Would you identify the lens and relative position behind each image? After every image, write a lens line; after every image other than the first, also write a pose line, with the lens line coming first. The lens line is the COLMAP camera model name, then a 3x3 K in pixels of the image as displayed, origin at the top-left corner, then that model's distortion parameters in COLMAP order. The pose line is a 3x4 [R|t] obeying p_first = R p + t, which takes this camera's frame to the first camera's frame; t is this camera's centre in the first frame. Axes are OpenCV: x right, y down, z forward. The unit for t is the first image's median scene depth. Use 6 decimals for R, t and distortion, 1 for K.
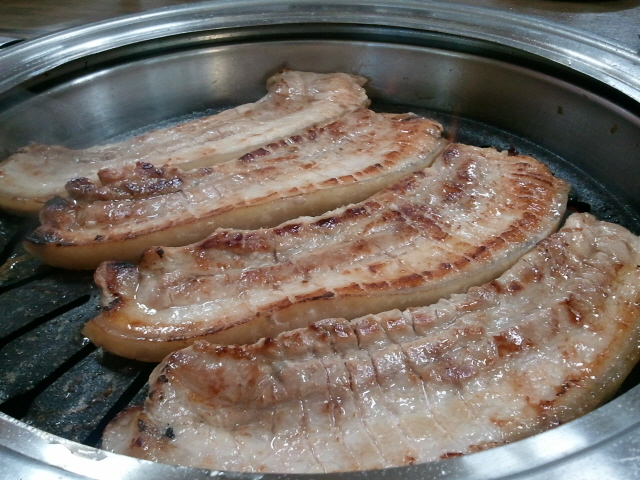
lens RADIAL K [[720.8, 0, 320.0], [0, 720.8, 240.0], [0, 0, 1]] dist [0.020762, -0.221512]
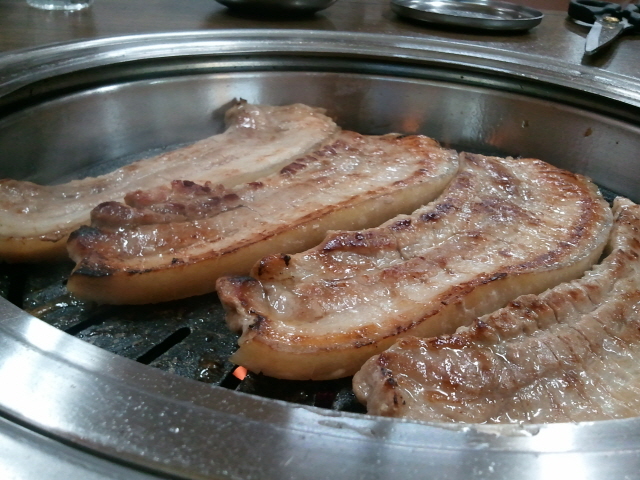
lens RADIAL K [[720.8, 0, 320.0], [0, 720.8, 240.0], [0, 0, 1]] dist [0.020762, -0.221512]
pose [[0.930567, -0.087400, 0.355536, -0.460704], [0.136380, 0.983950, -0.115076, 0.093364], [-0.339772, 0.155574, 0.927552, 0.193318]]
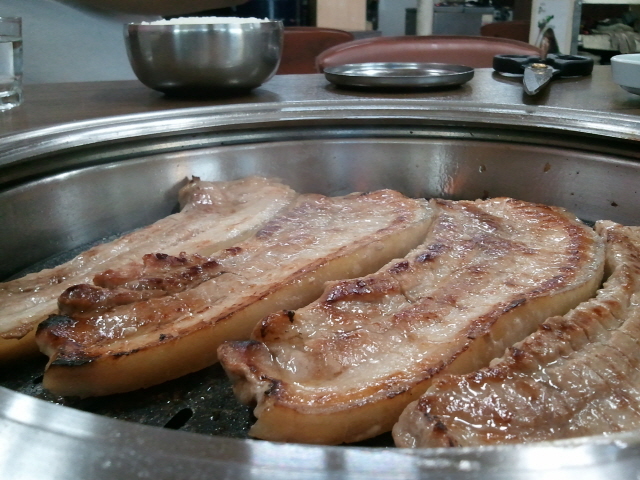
lens RADIAL K [[720.8, 0, 320.0], [0, 720.8, 240.0], [0, 0, 1]] dist [0.020762, -0.221512]
pose [[0.876693, -0.153561, 0.455882, -0.505081], [0.278814, 0.934474, -0.221407, 0.115016], [-0.392010, 0.321212, 0.862062, 0.291851]]
